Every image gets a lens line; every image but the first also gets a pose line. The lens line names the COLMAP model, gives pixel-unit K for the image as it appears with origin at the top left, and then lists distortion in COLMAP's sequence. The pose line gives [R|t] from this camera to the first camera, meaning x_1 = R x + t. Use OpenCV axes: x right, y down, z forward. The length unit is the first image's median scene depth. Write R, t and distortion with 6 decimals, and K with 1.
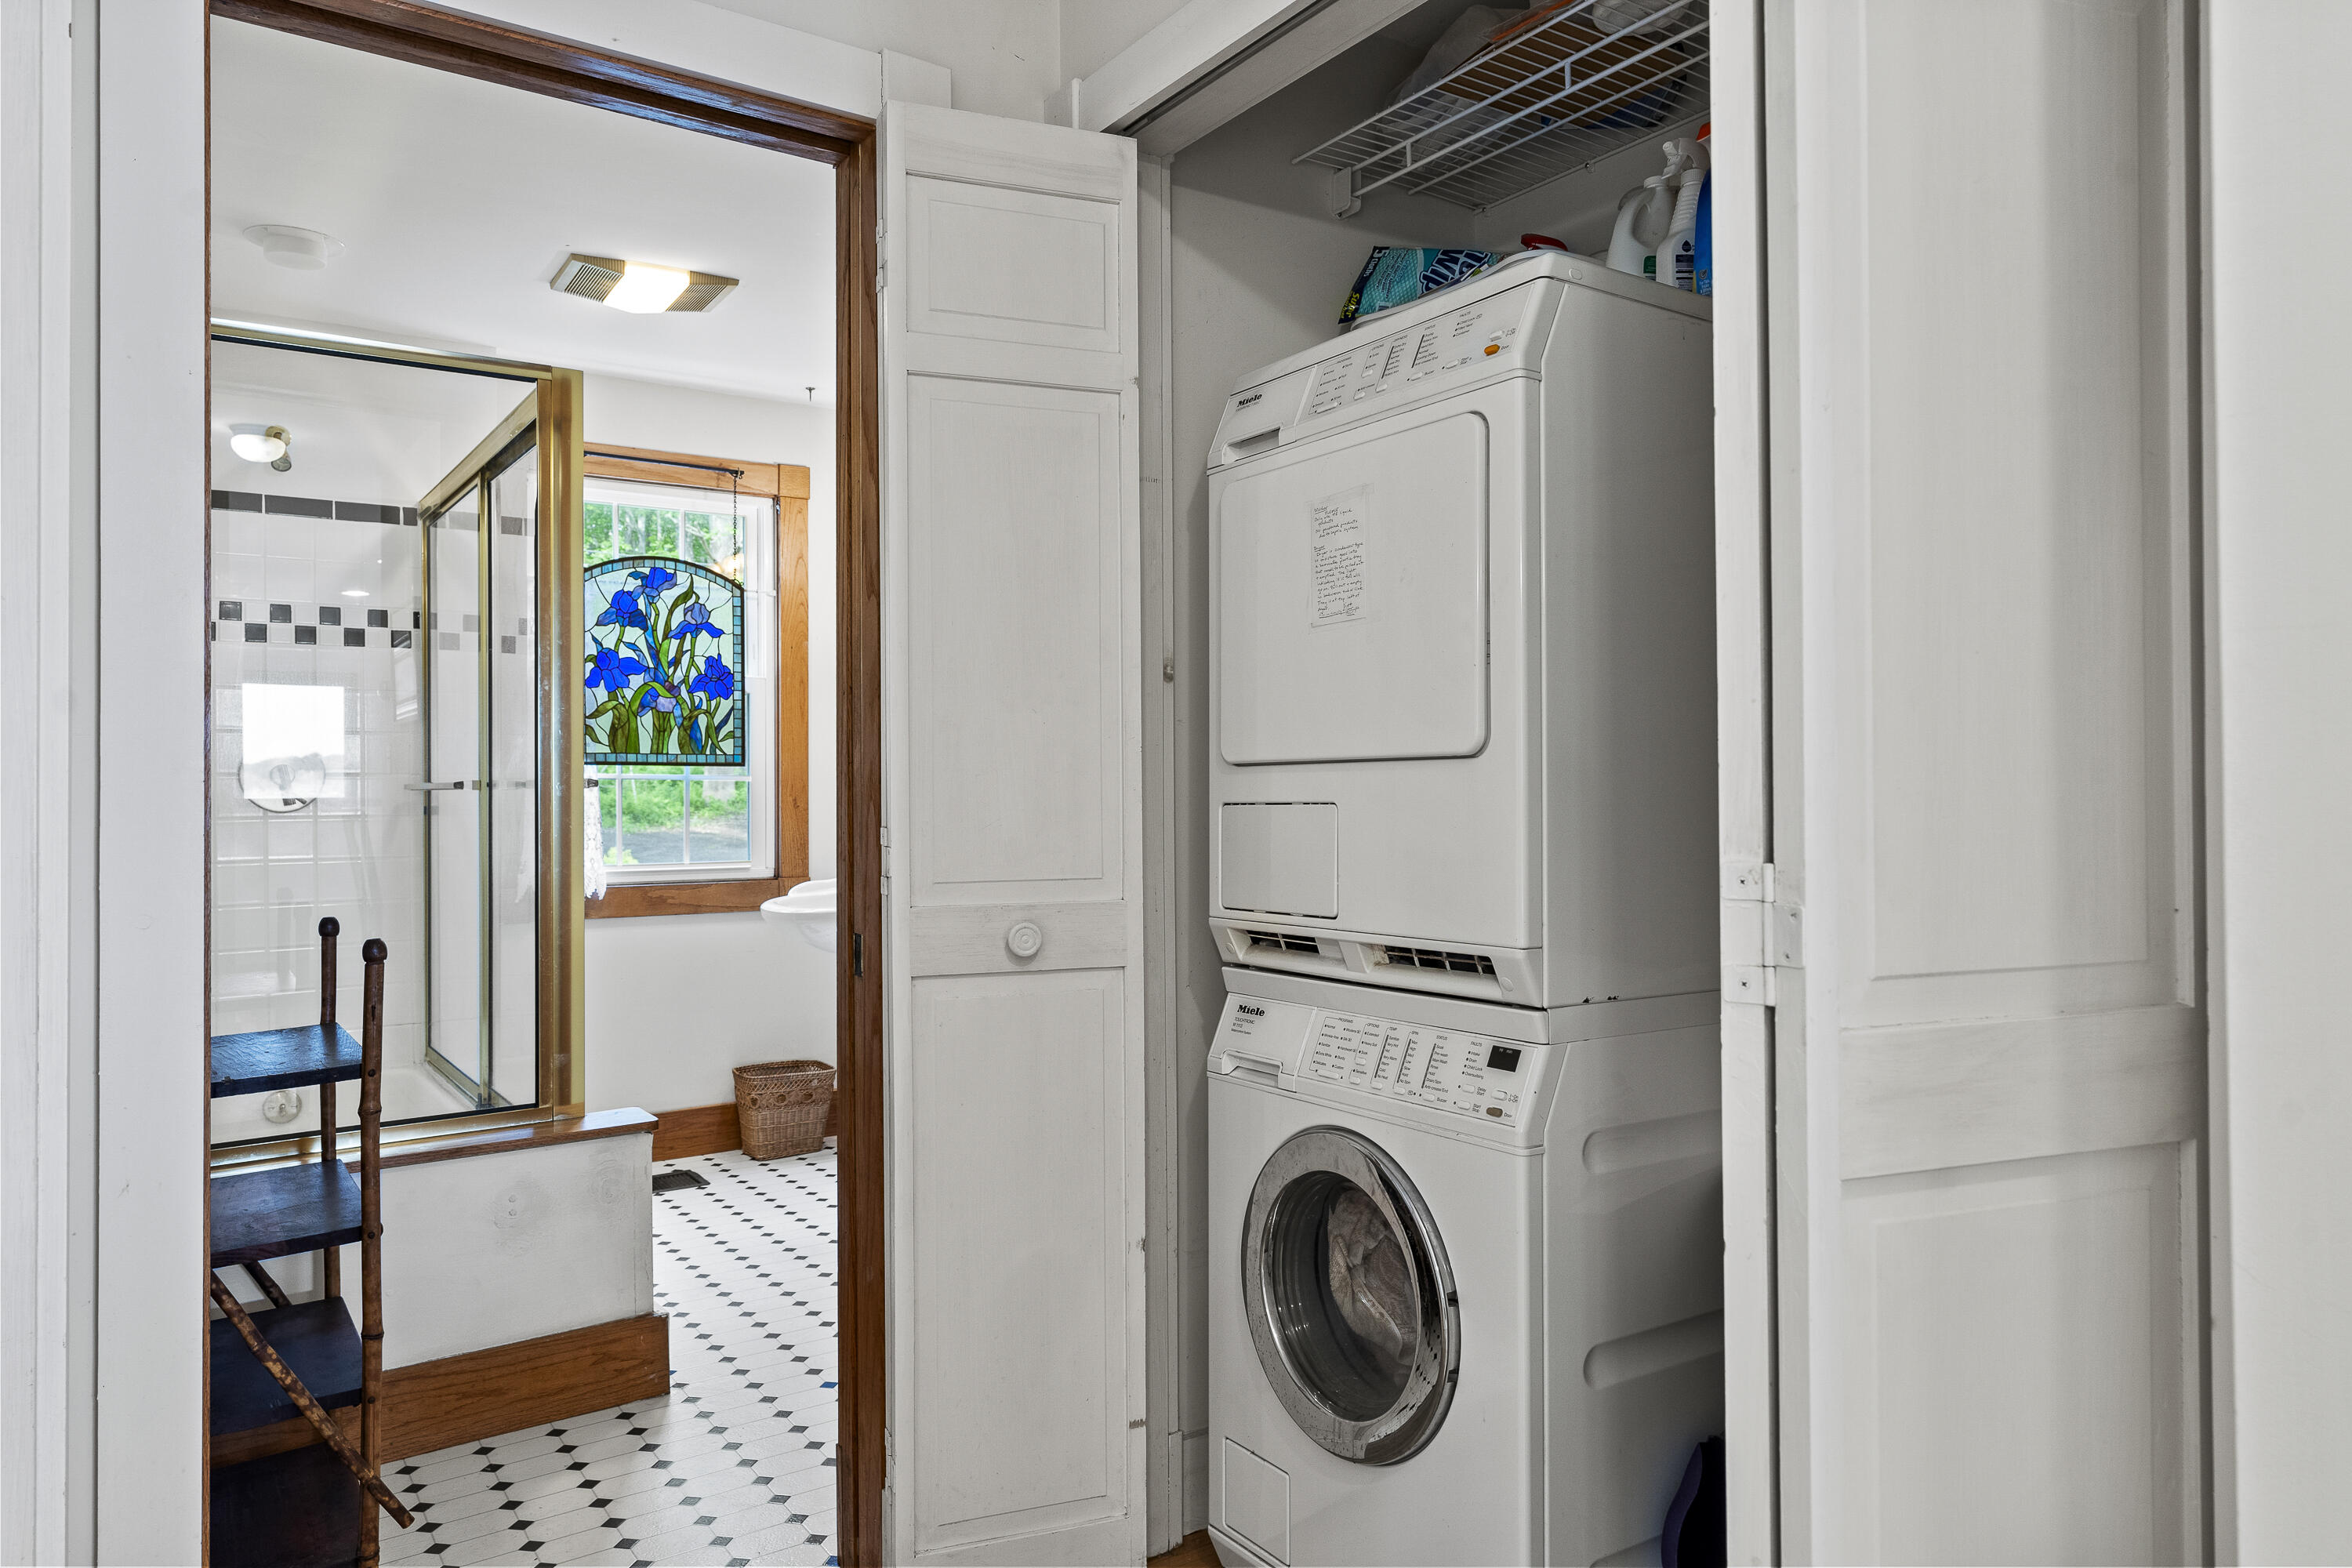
lens RADIAL K [[1536.8, 0, 1174.2], [0, 1536.8, 782.7], [0, 0, 1]] dist [0.000167, -0.000779]
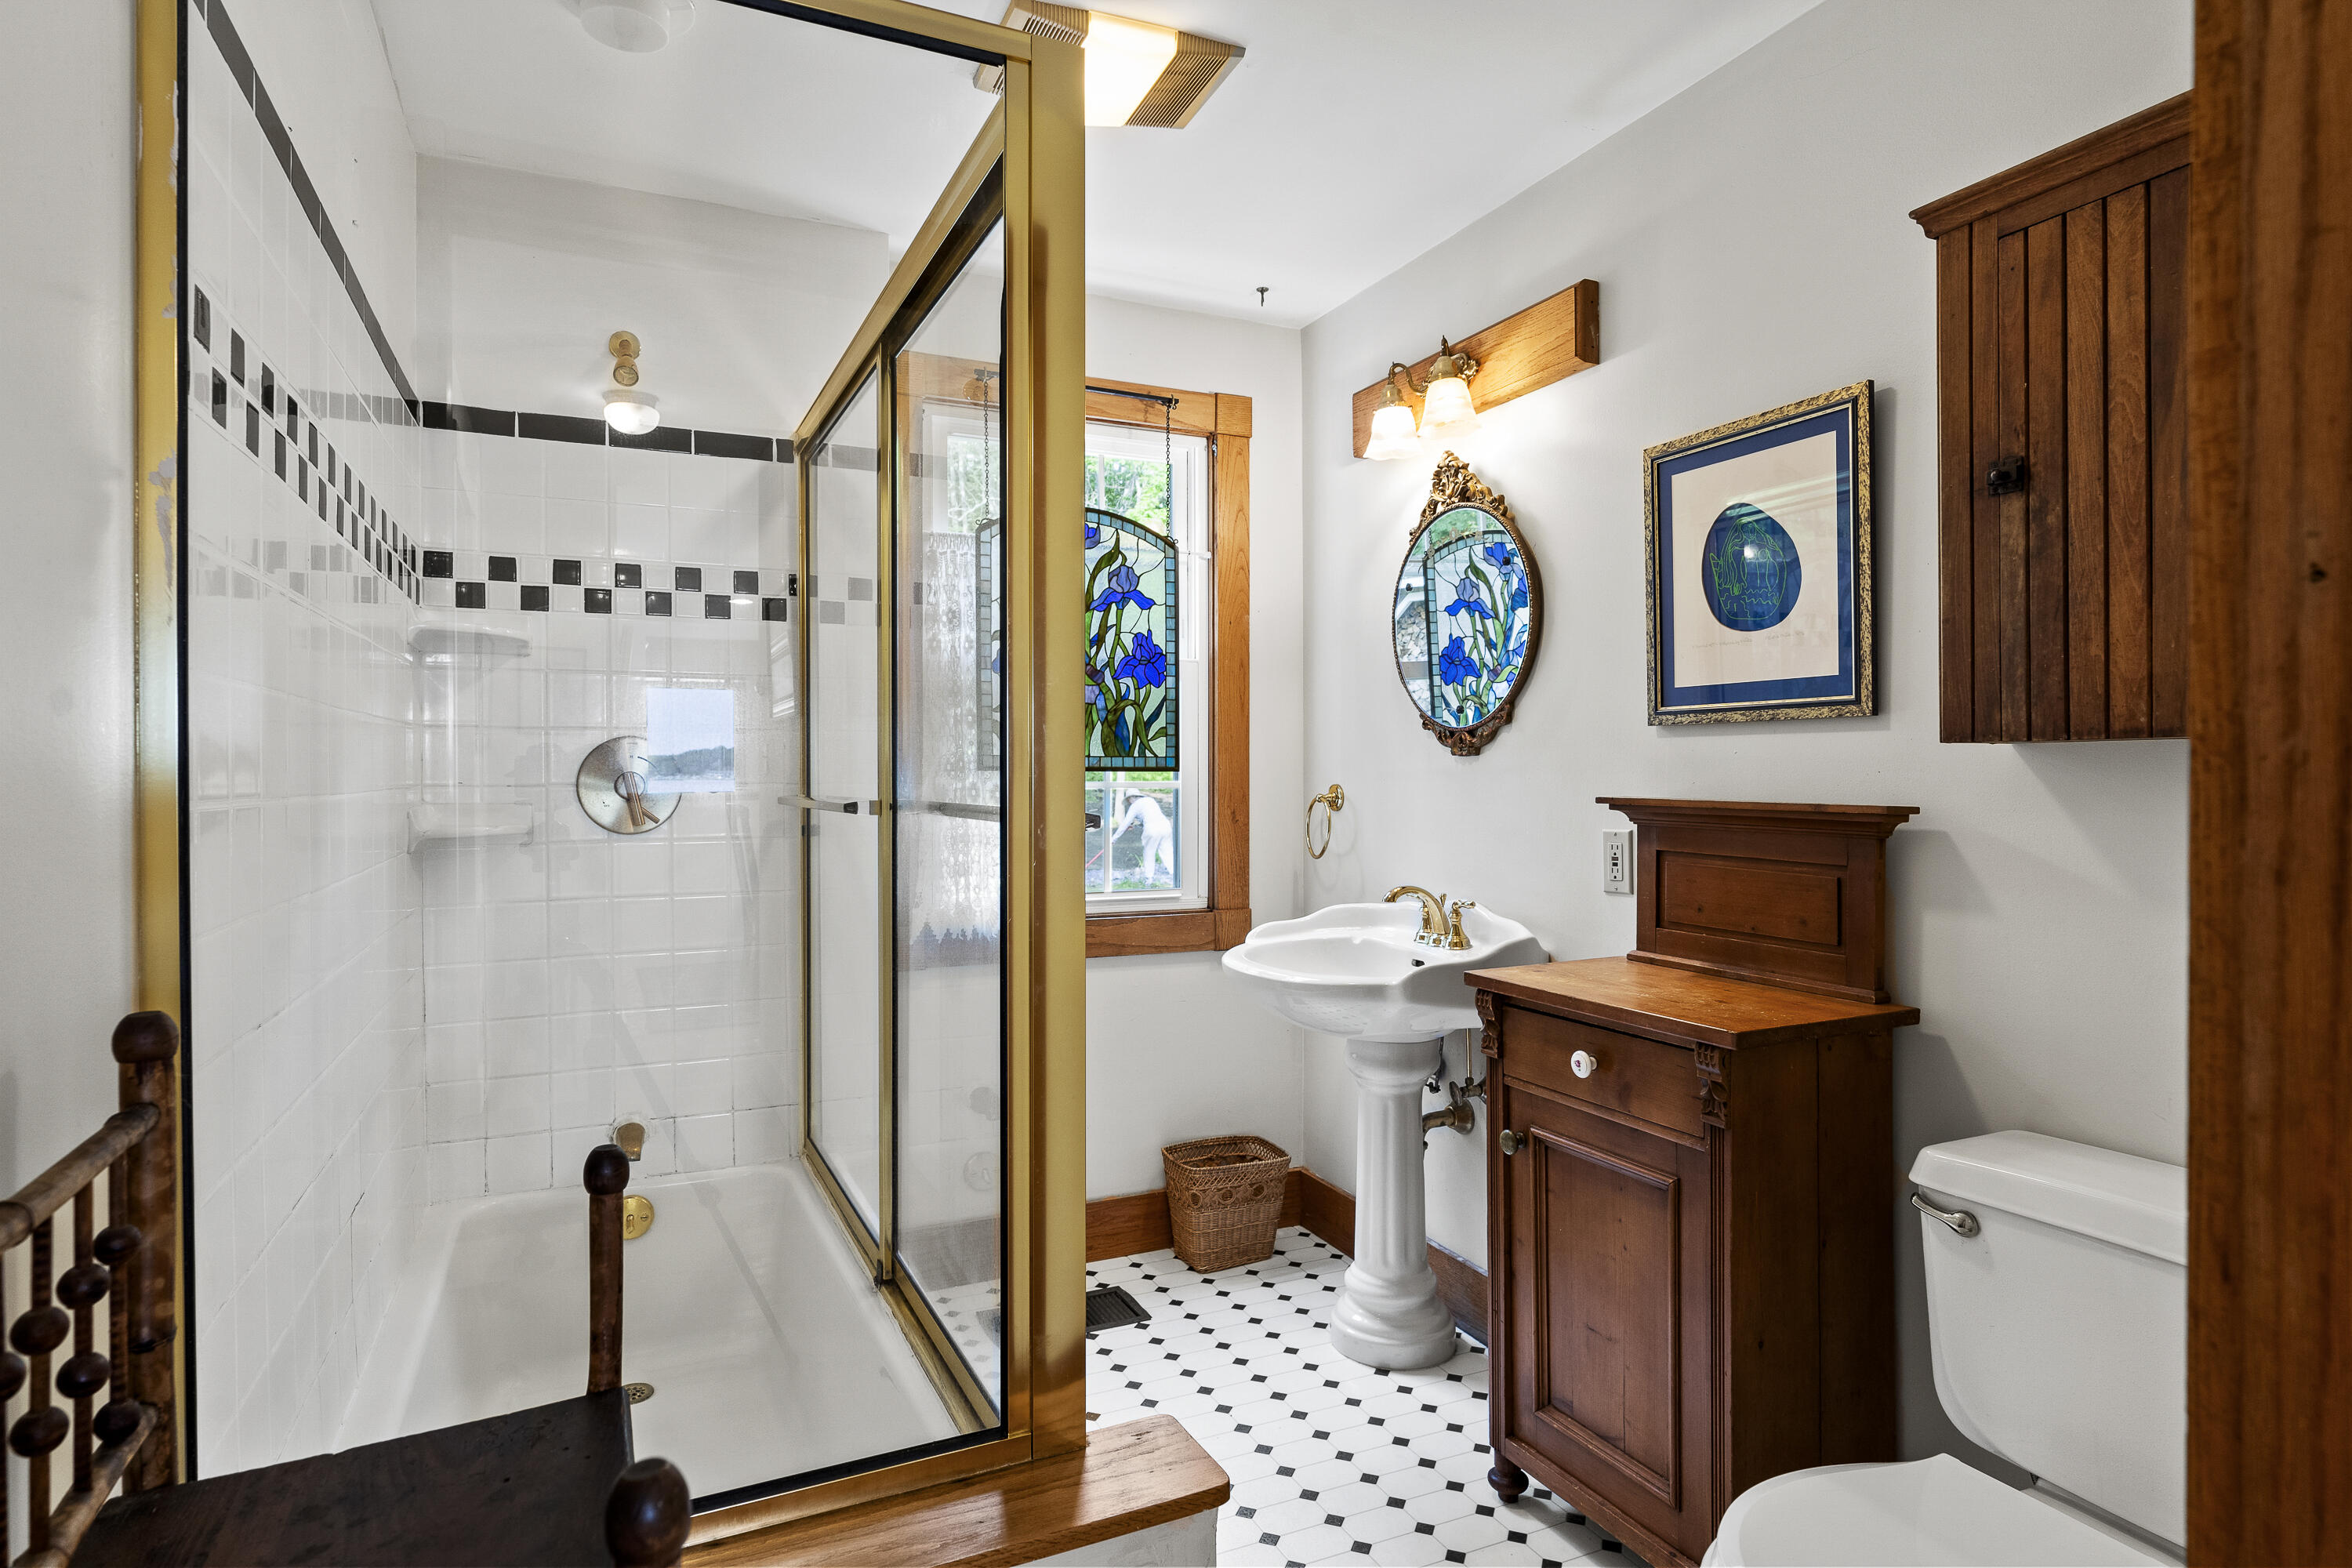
lens RADIAL K [[1274.9, 0, 1170.3], [0, 1274.9, 784.2], [0, 0, 1]] dist [0.005816, 0.000651]
pose [[0.985581, 0.005291, -0.169121, -0.176107], [-0.003353, 0.999925, 0.011745, -0.011993], [0.169170, -0.011008, 0.985525, 0.356767]]
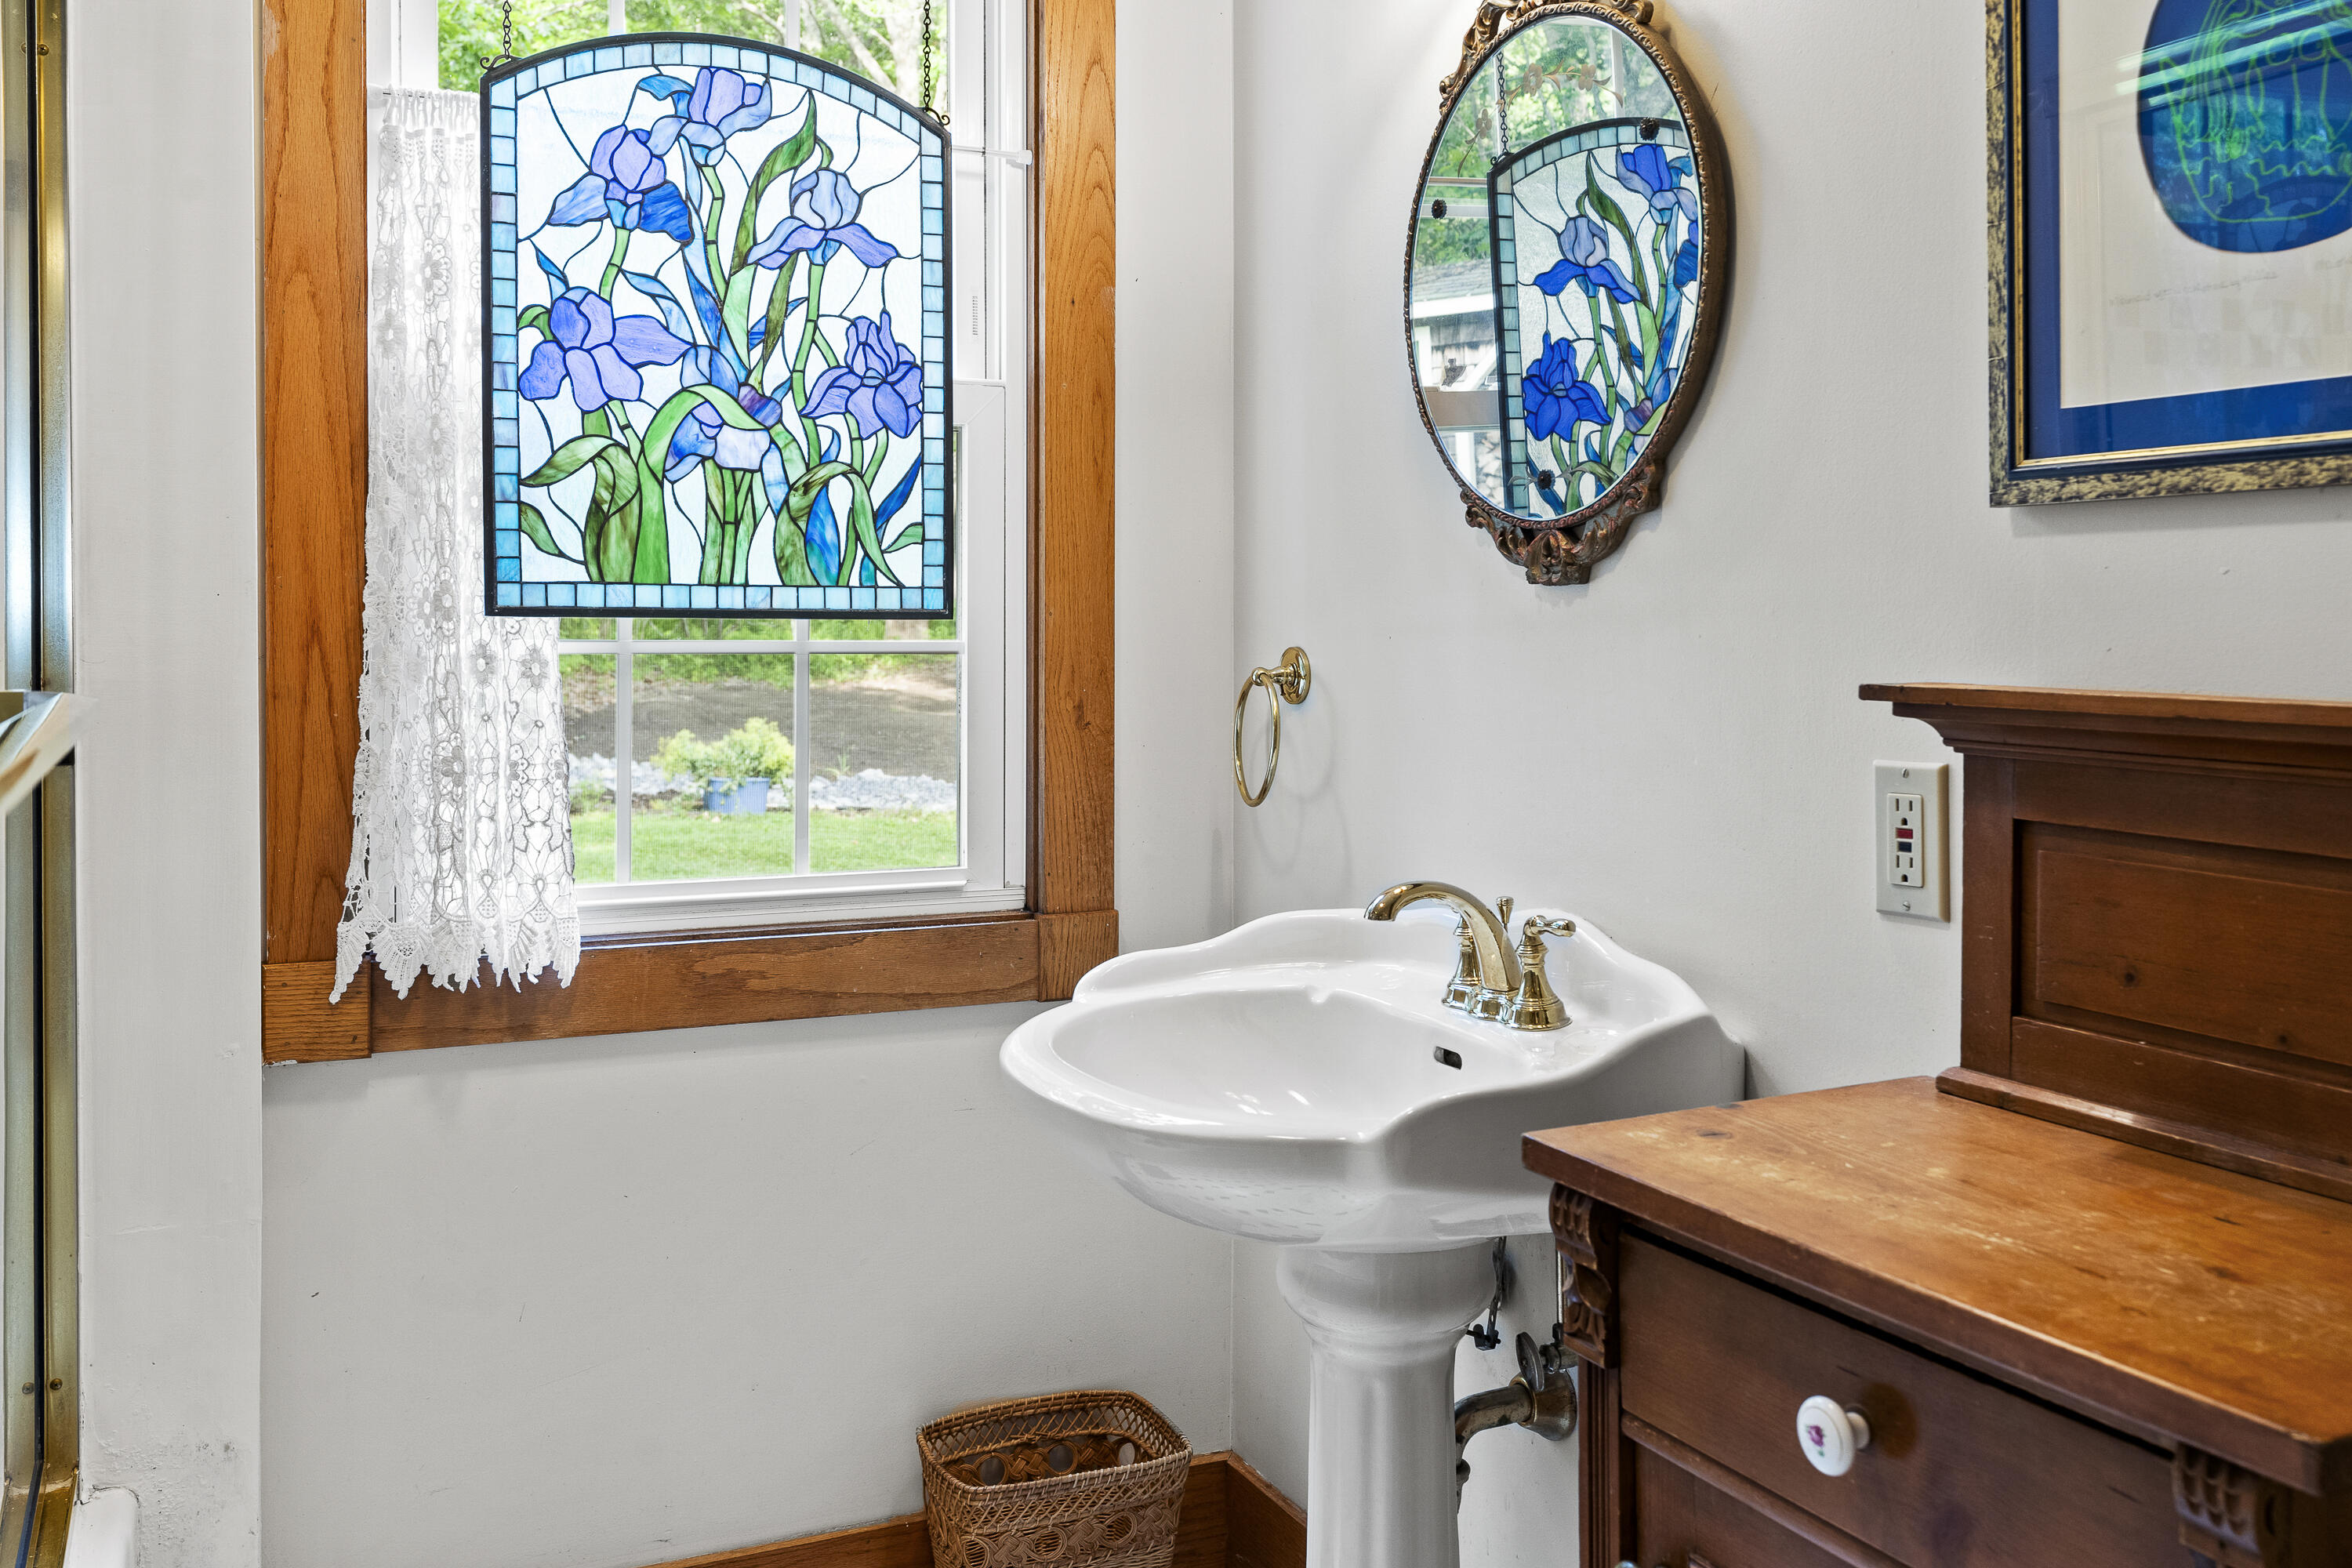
lens RADIAL K [[2049.9, 0, 1171.6], [0, 2049.9, 658.8], [0, 0, 1]] dist [0.014990, 0.006613]
pose [[0.987191, 0.008360, -0.159324, -0.152571], [-0.005116, 0.999771, 0.020761, -0.011788], [0.159461, -0.019680, 0.987008, 0.535438]]
